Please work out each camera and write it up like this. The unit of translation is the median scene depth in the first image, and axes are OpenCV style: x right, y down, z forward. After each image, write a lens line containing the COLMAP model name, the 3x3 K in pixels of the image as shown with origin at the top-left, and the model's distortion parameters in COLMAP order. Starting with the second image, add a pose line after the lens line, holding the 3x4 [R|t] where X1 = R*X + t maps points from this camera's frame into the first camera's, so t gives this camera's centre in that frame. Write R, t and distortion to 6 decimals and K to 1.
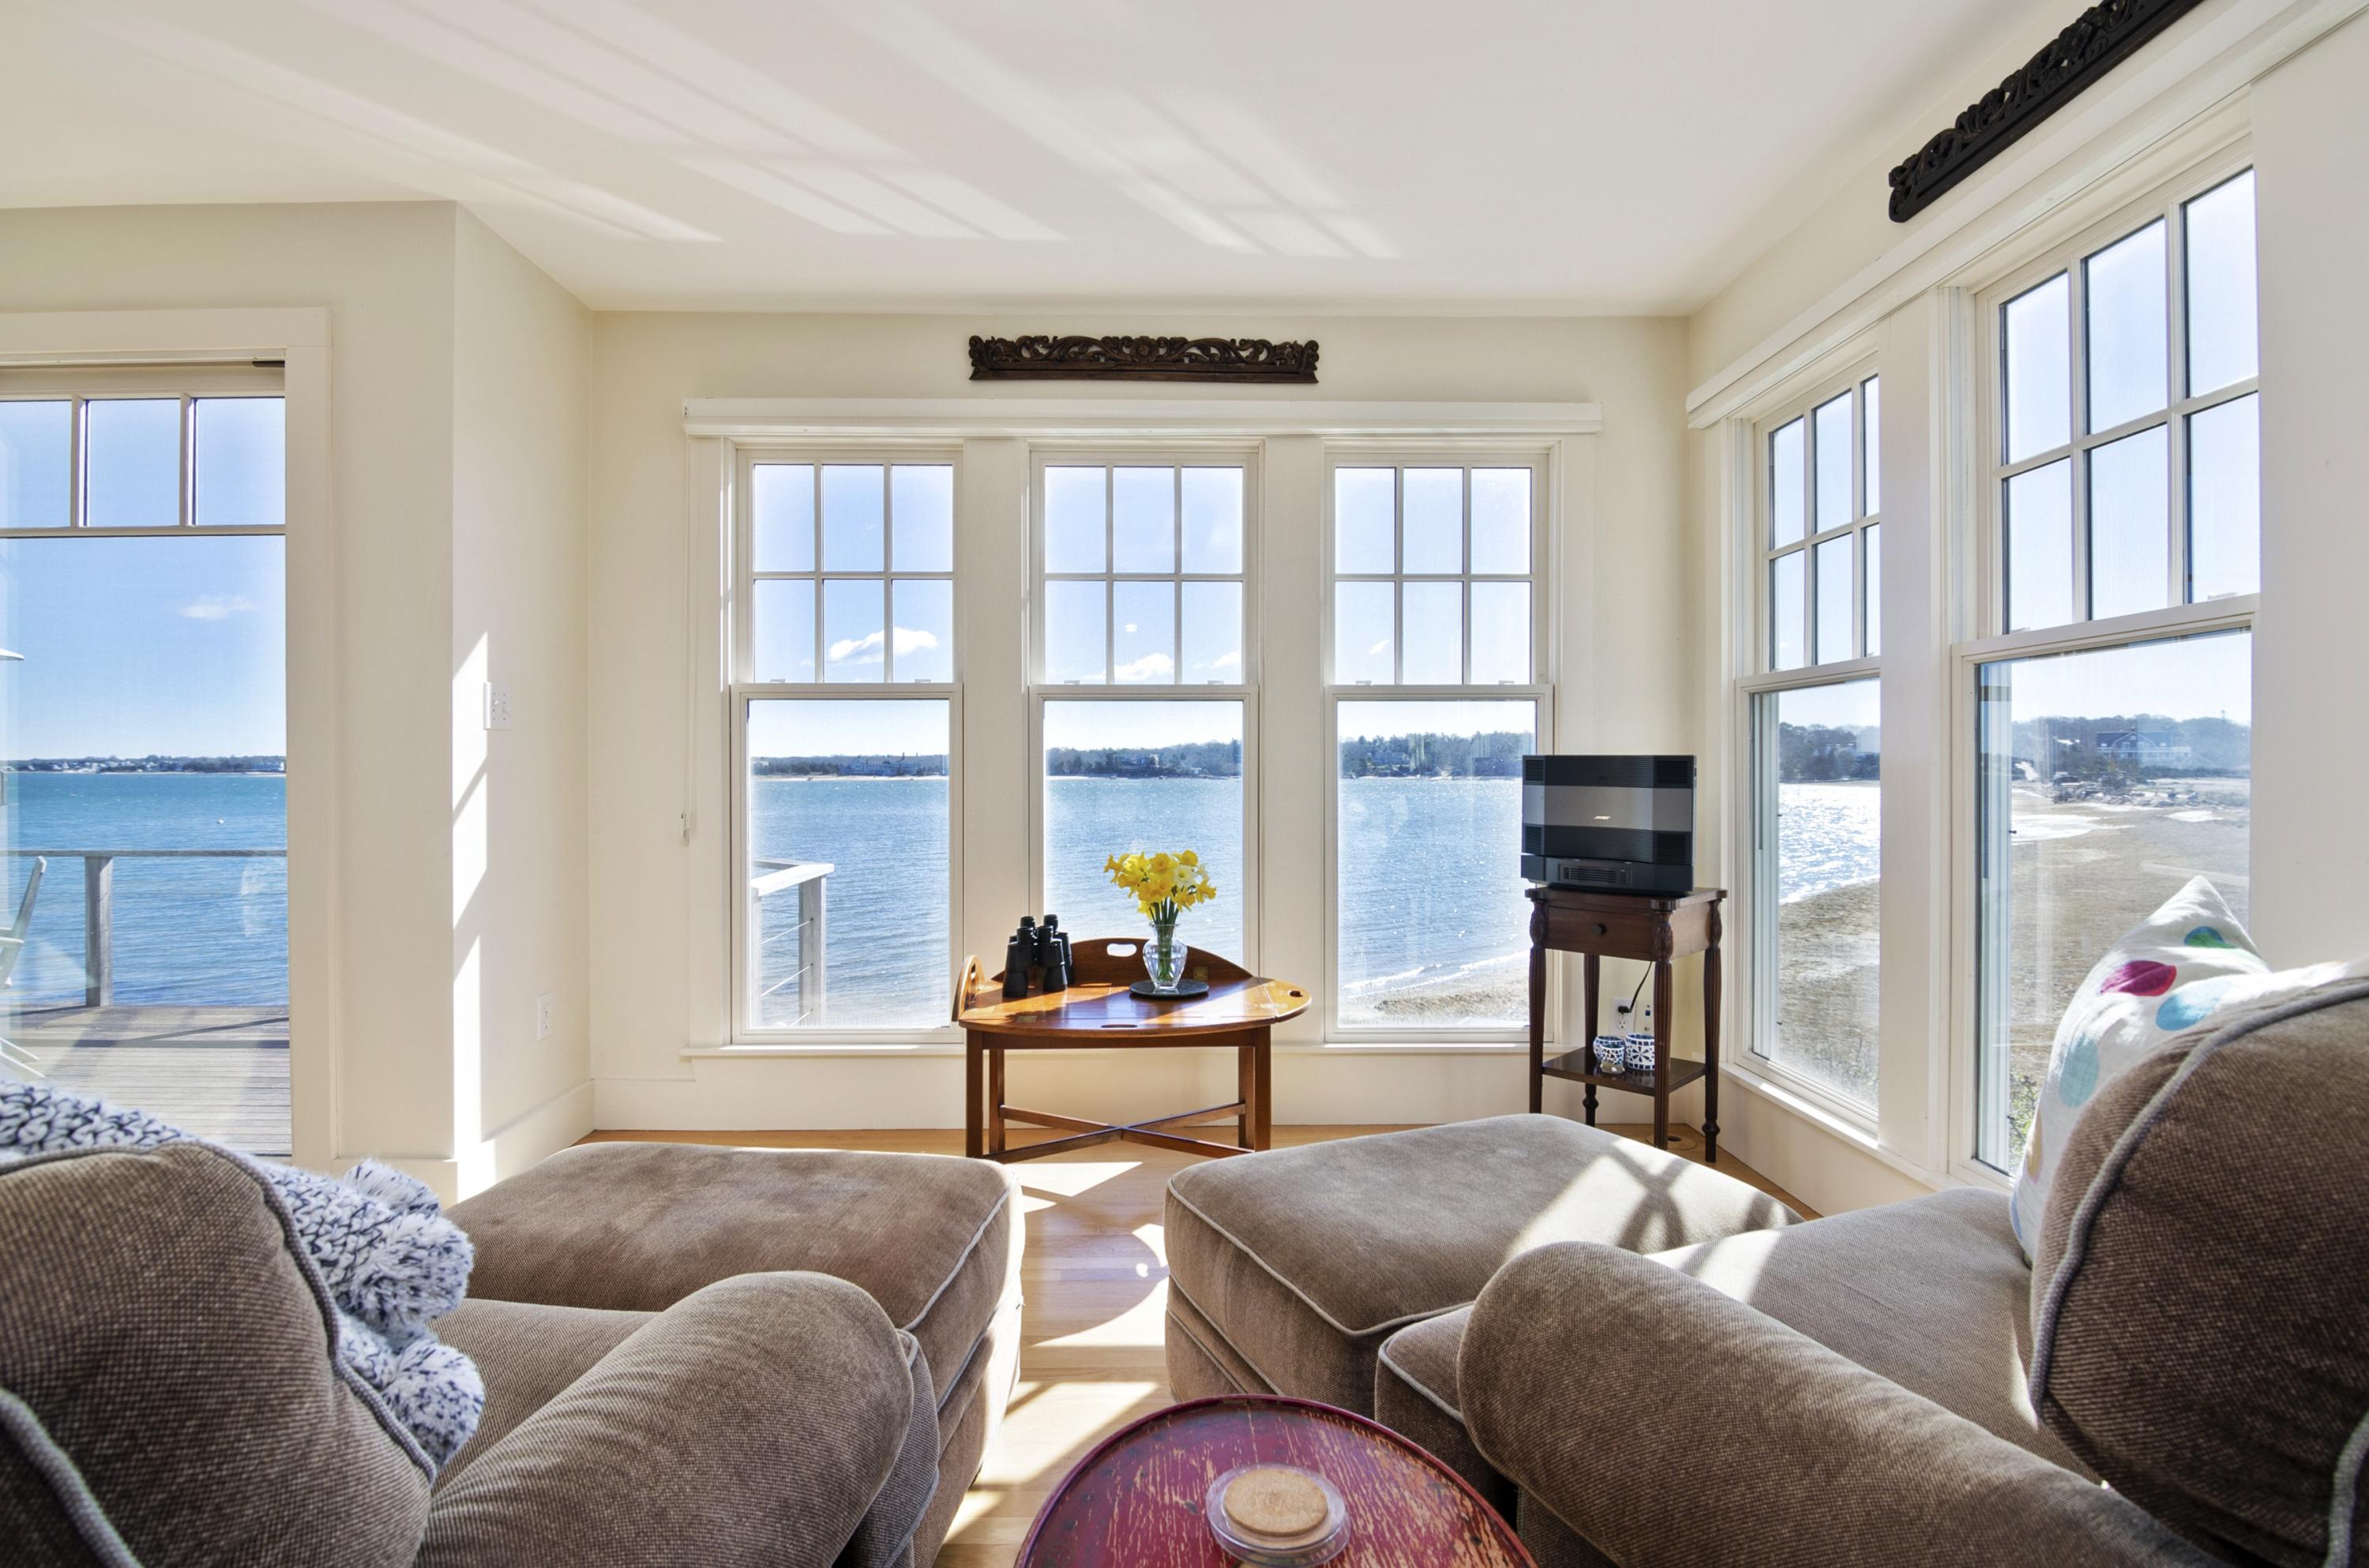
lens RADIAL K [[1158.7, 0, 1177.9], [0, 1158.7, 778.1], [0, 0, 1]] dist [0.001210, -0.014791]
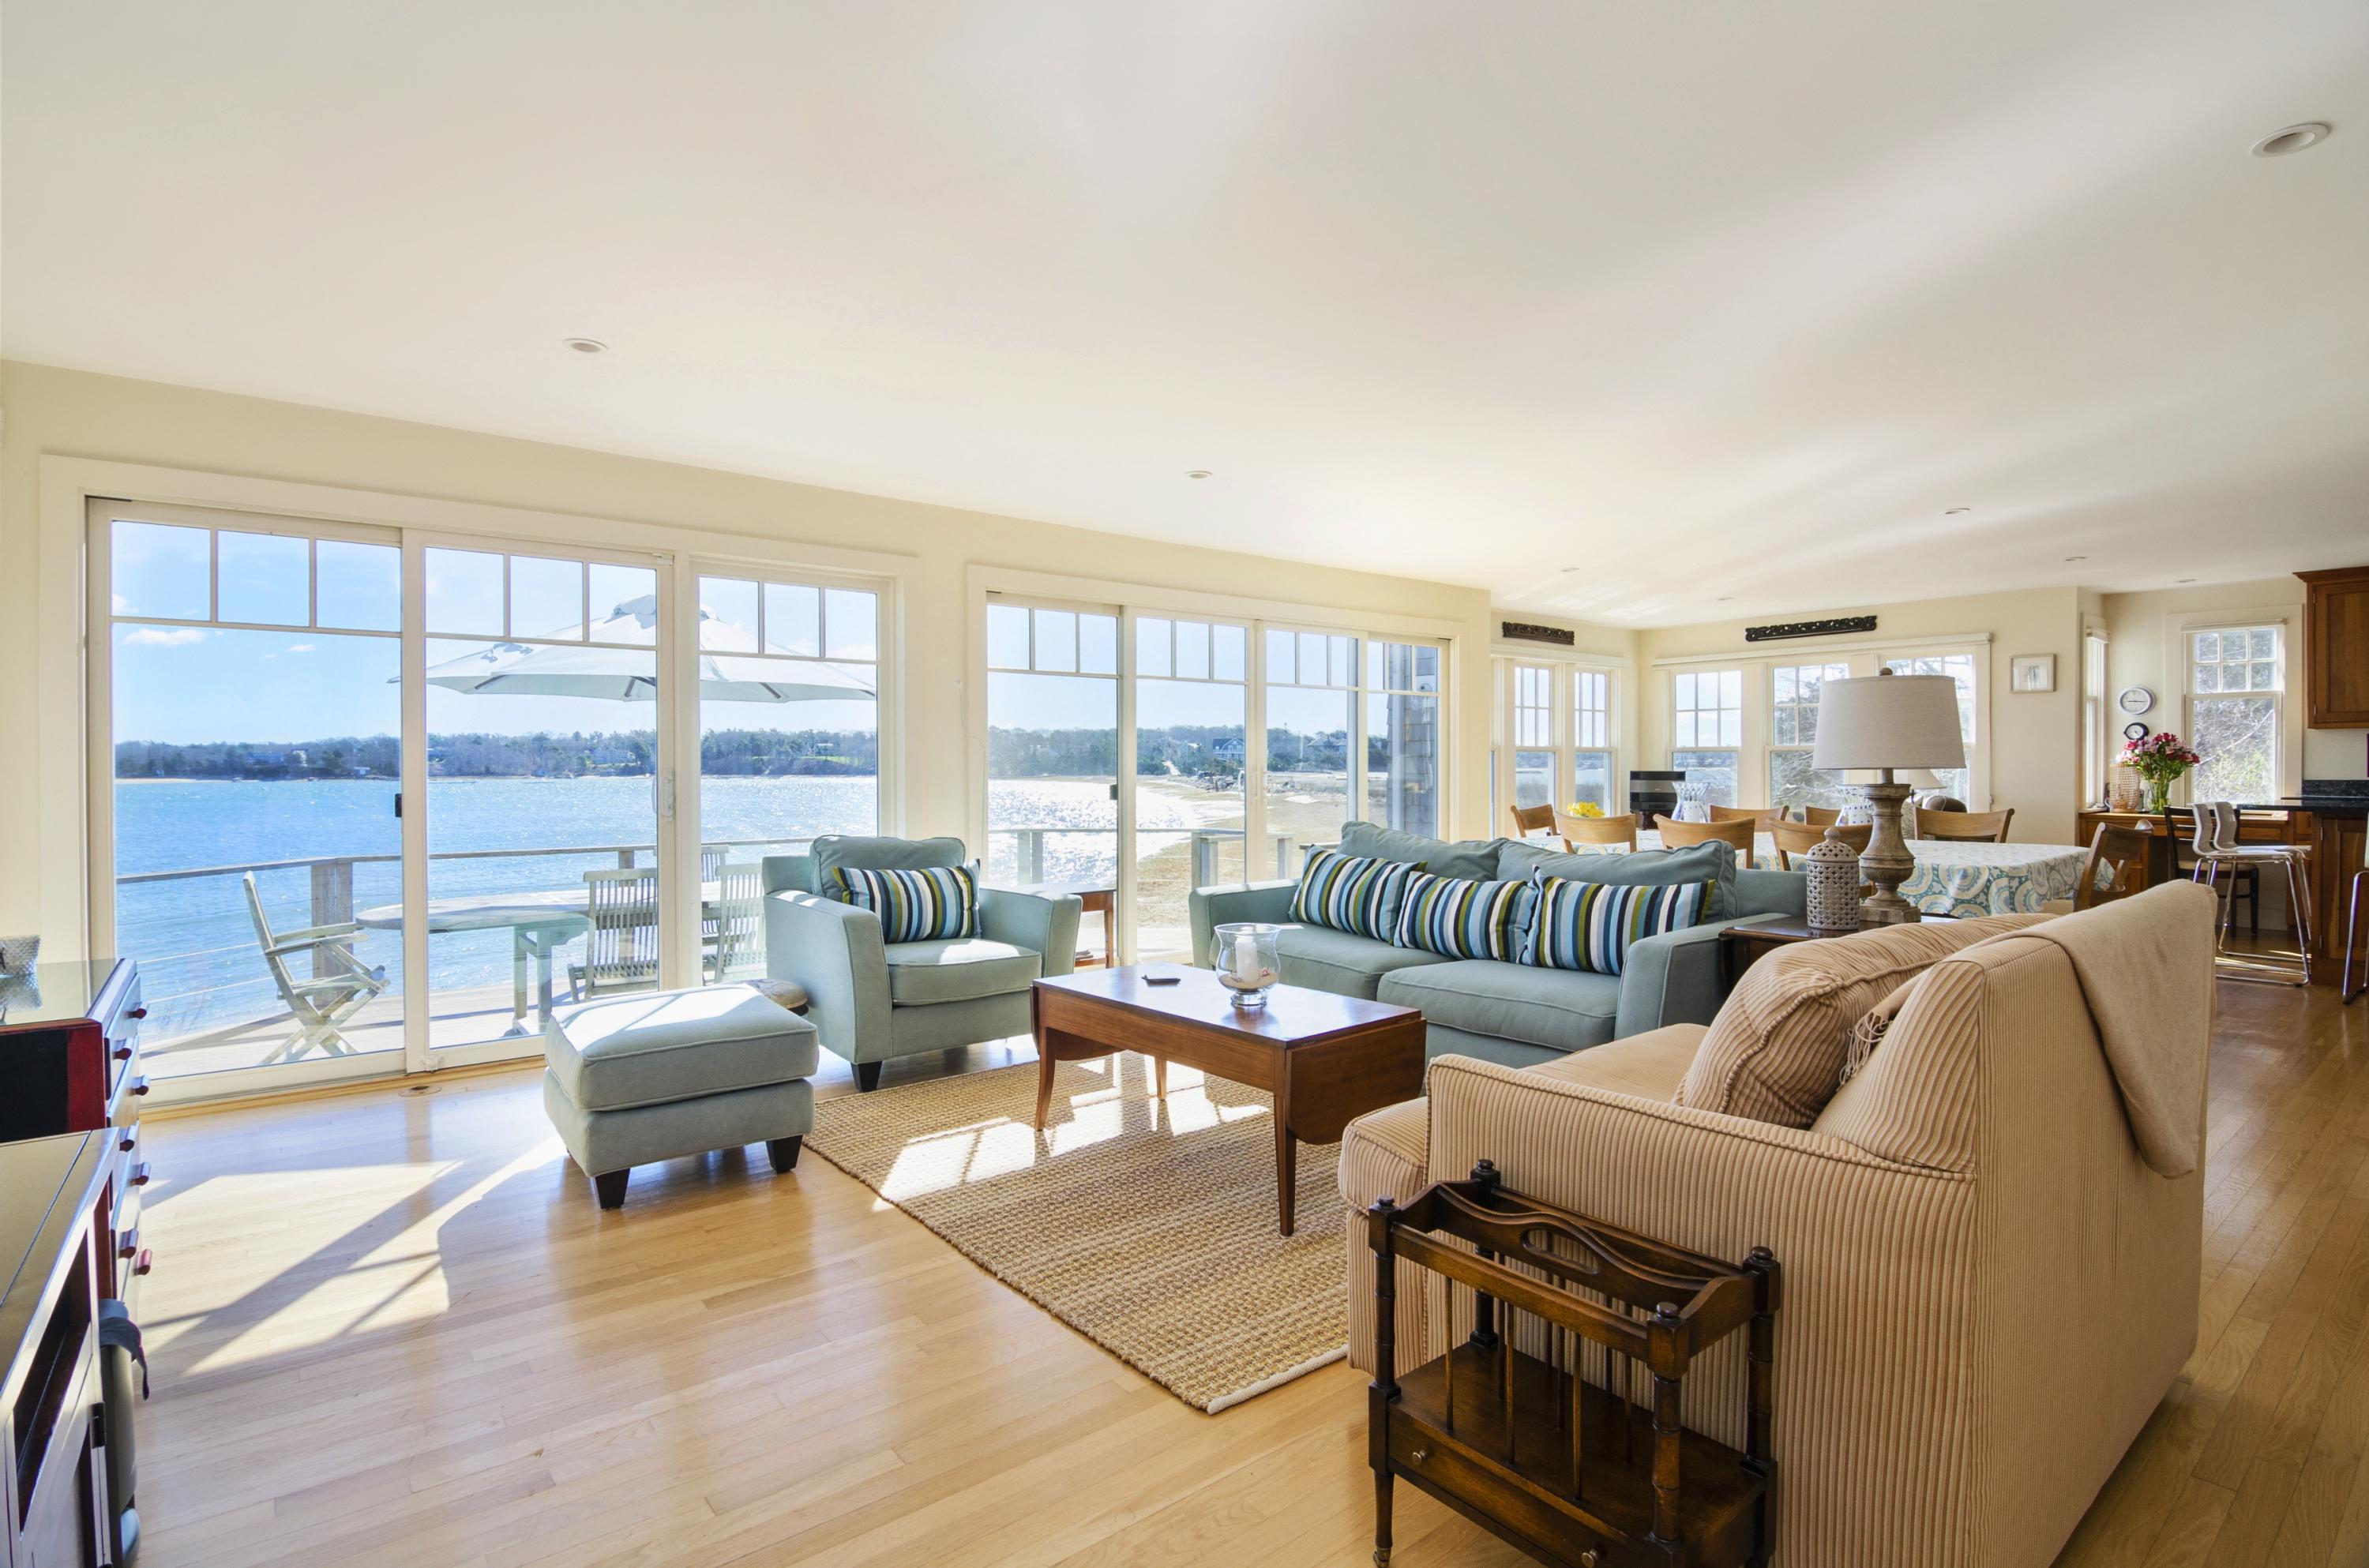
lens RADIAL K [[1158.7, 0, 1177.9], [0, 1158.7, 778.1], [0, 0, 1]] dist [0.001210, -0.014791]
pose [[0.790113, -0.008433, 0.612903, -2.499005], [0.007319, 0.999964, 0.004324, -0.022012], [-0.612917, 0.001070, 0.790146, -0.719708]]
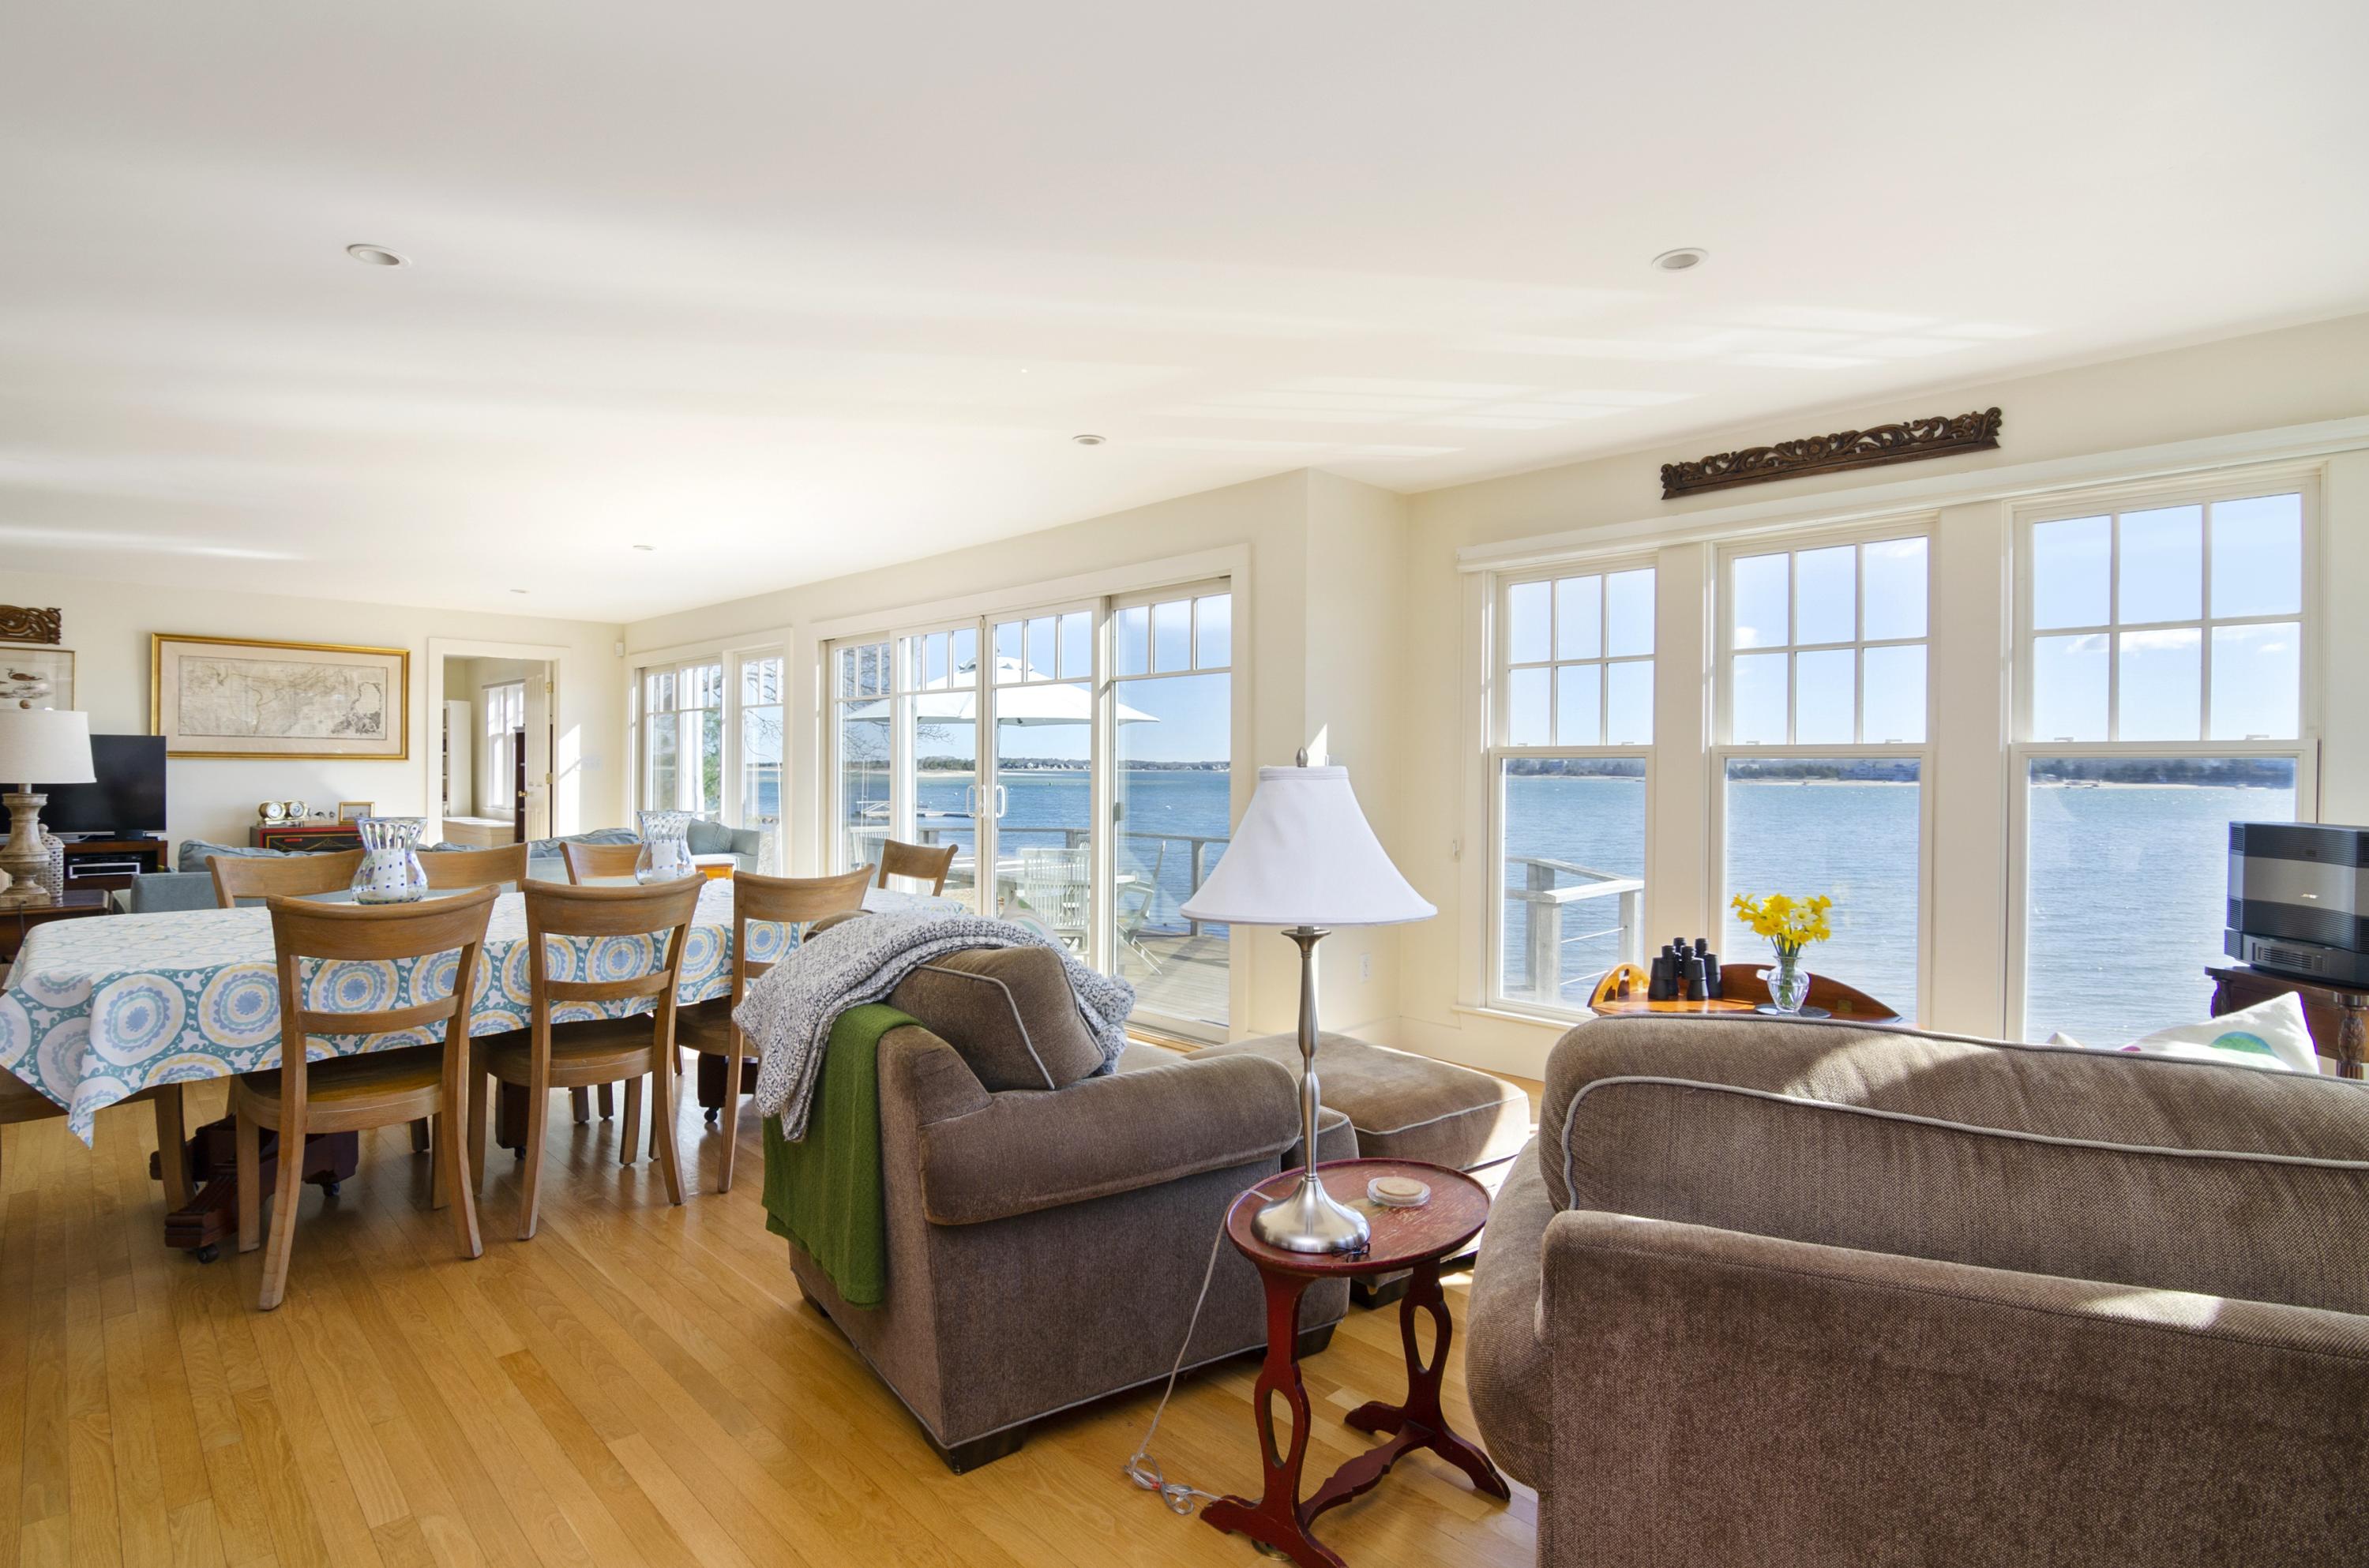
lens RADIAL K [[1158.7, 0, 1177.9], [0, 1158.7, 778.1], [0, 0, 1]] dist [0.001210, -0.014791]
pose [[0.691351, 0.010645, -0.722441, 0.357853], [-0.011735, 0.999925, 0.003504, -0.045155], [0.722424, 0.006055, 0.691424, -0.224588]]
